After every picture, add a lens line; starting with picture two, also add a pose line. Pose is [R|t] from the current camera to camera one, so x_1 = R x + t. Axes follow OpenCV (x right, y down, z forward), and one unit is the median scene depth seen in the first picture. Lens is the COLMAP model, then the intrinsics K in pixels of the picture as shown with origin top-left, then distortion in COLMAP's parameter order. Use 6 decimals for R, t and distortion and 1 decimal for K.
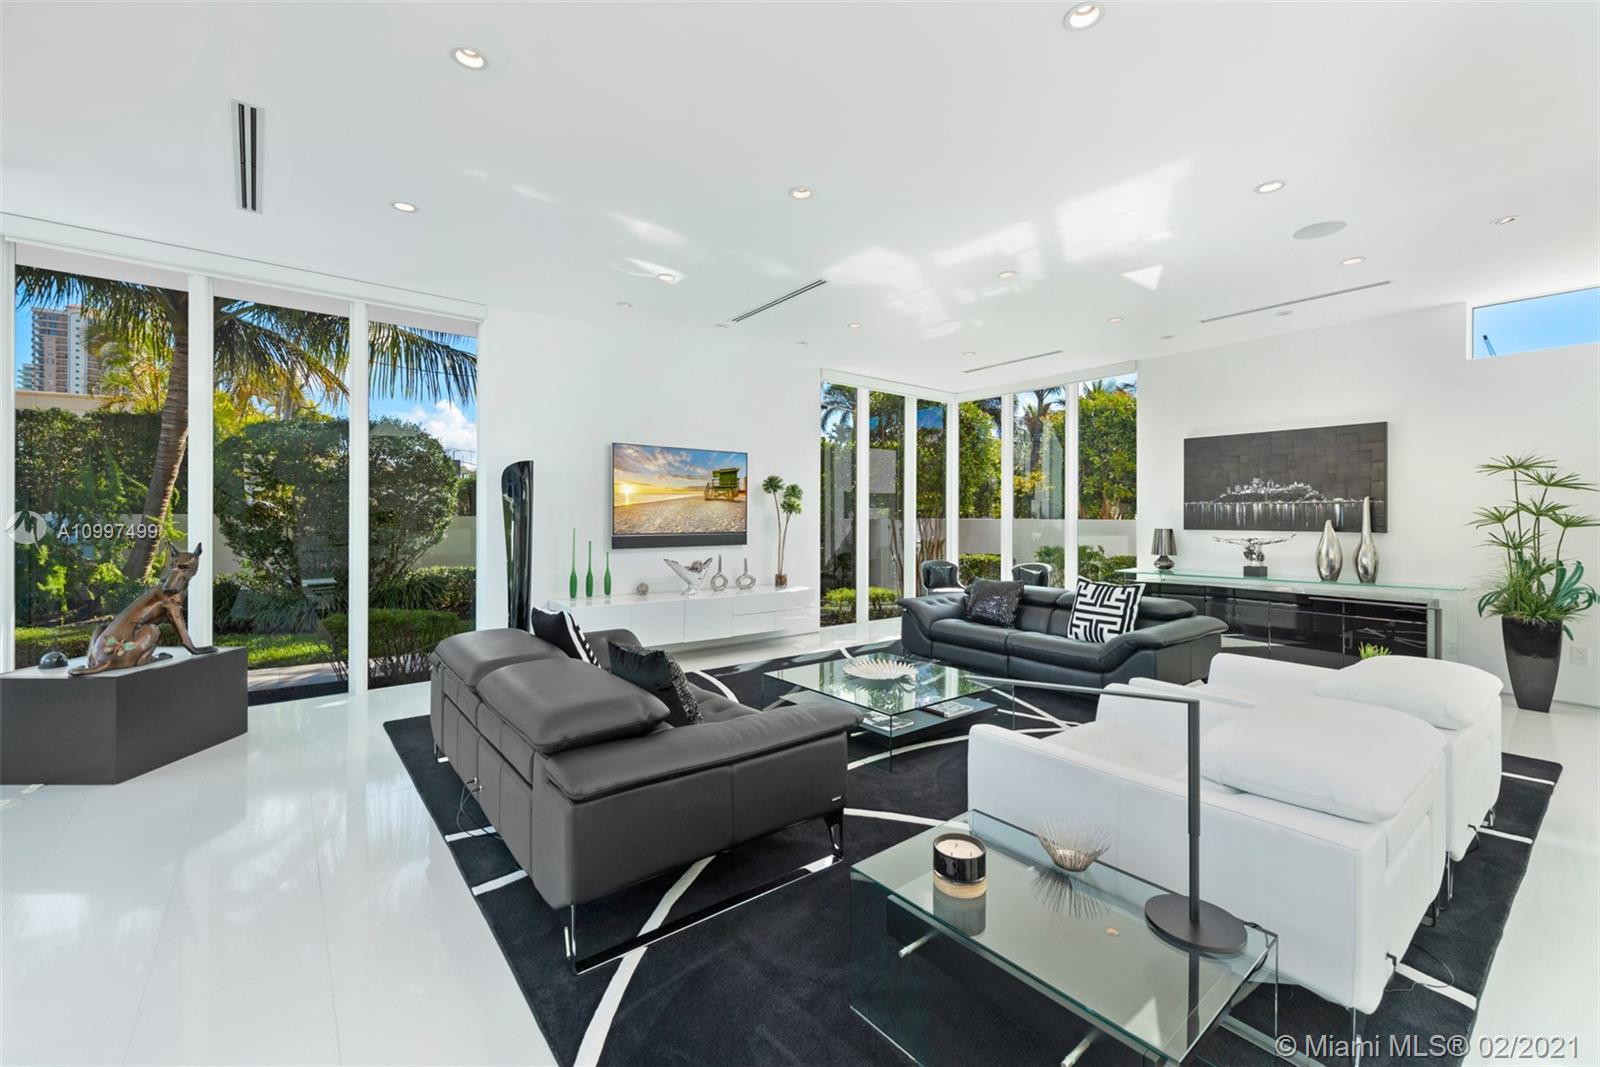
lens RADIAL K [[654.8, 0, 796.5], [0, 654.8, 531.4], [0, 0, 1]] dist [0.001792, 0.000164]
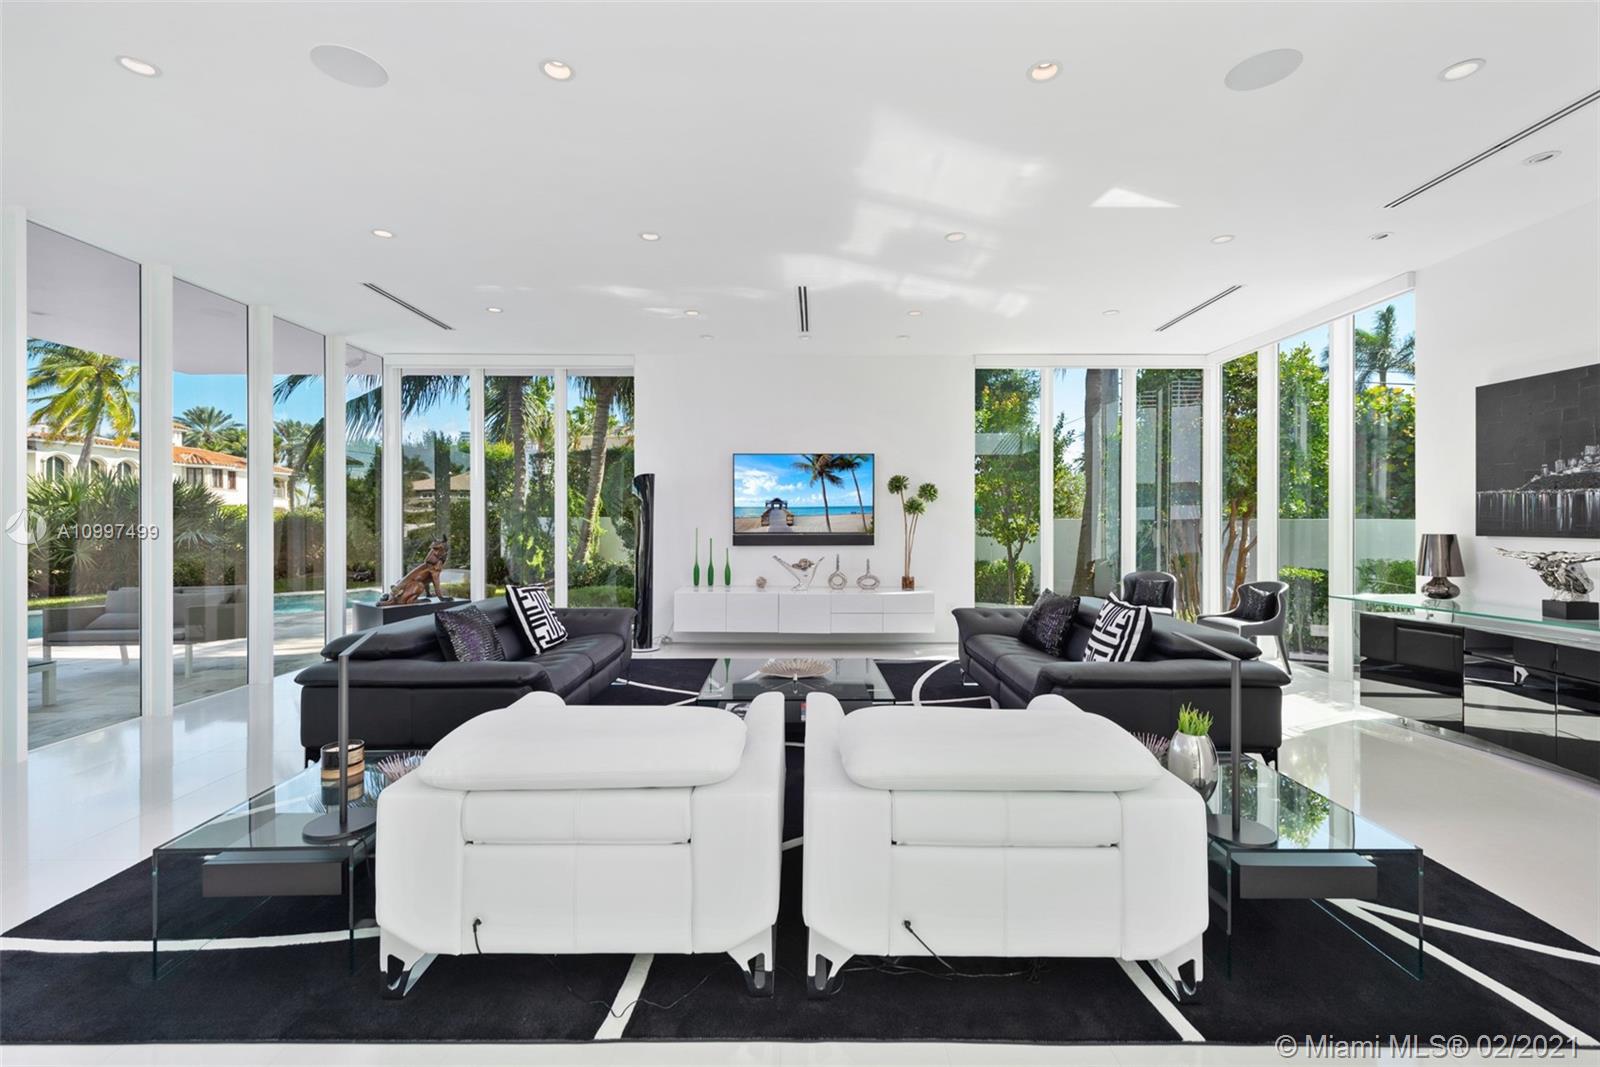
lens RADIAL K [[700.2, 0, 801.1], [0, 700.2, 523.0], [0, 0, 1]] dist [-0.000765, -0.000030]
pose [[0.778175, 0.001012, -0.628047, 0.562312], [-0.009505, 0.999903, -0.010166, -0.001966], [0.627976, 0.013880, 0.778109, 0.104920]]
